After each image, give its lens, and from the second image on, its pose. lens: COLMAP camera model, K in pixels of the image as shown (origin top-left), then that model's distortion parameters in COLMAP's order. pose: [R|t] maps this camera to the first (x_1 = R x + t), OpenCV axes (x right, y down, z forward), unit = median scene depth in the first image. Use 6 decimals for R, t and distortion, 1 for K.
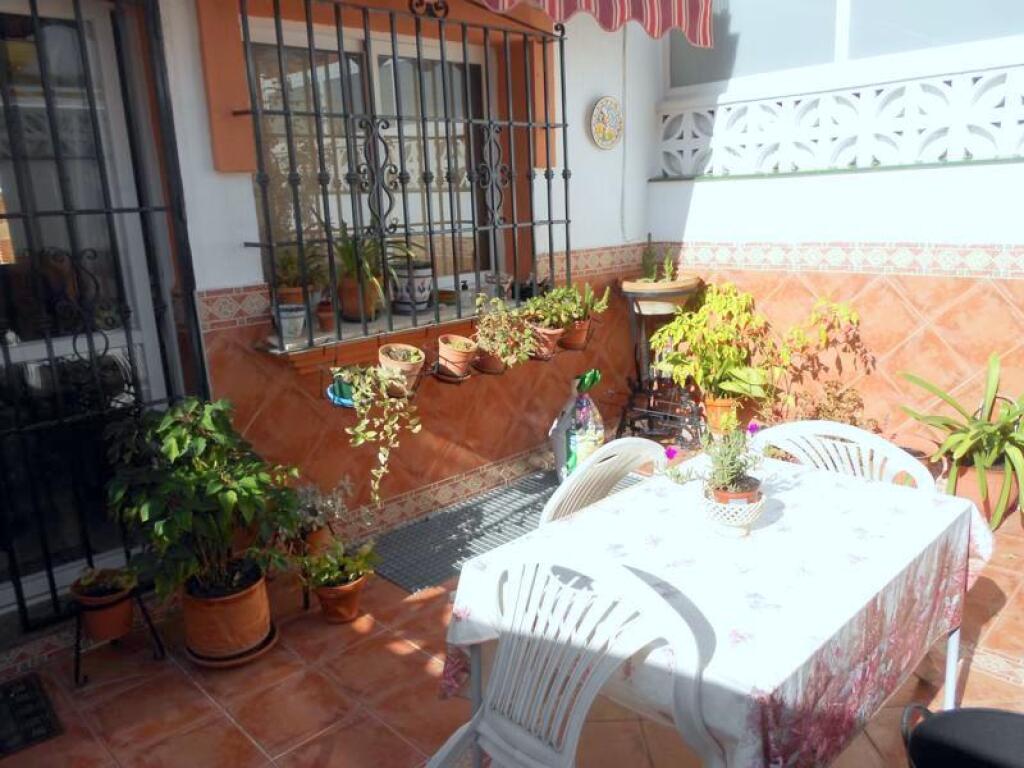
lens RADIAL K [[779.6, 0, 512.0], [0, 779.6, 384.0], [0, 0, 1]] dist [-0.011140, -0.007562]
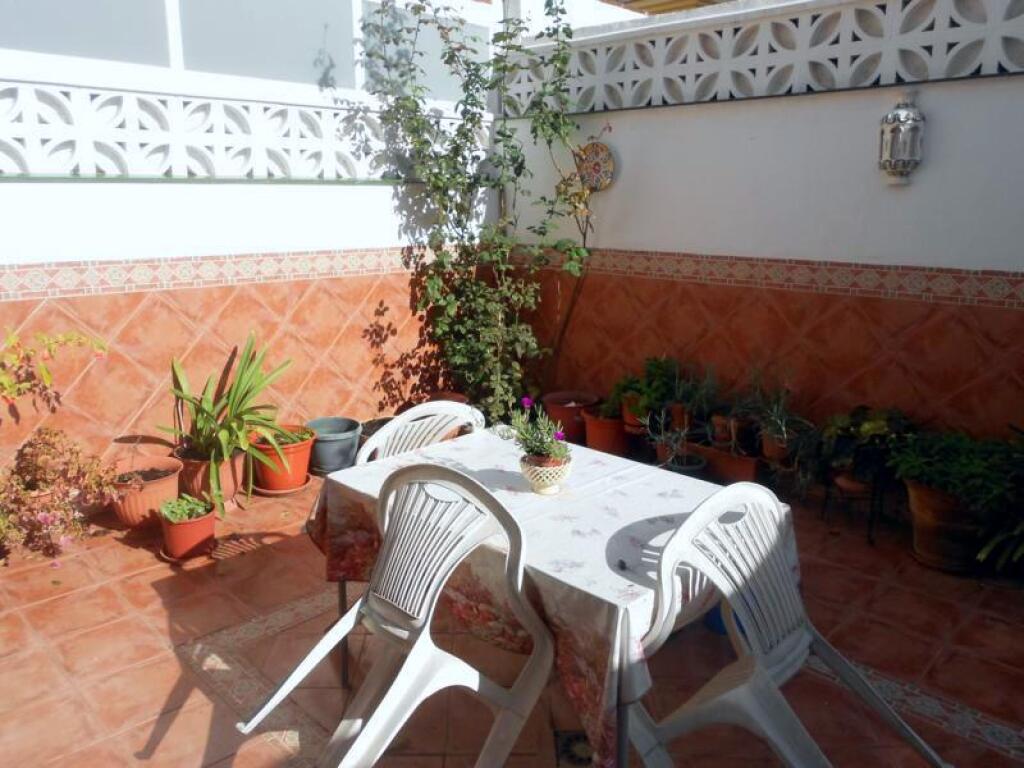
lens RADIAL K [[816.9, 0, 512.0], [0, 816.9, 384.0], [0, 0, 1]] dist [0.010480, 0.003617]
pose [[-0.019767, -0.175609, 0.984262, -0.500193], [0.227124, 0.957927, 0.175472, -0.096820], [-0.973665, 0.227018, 0.020949, 0.513898]]
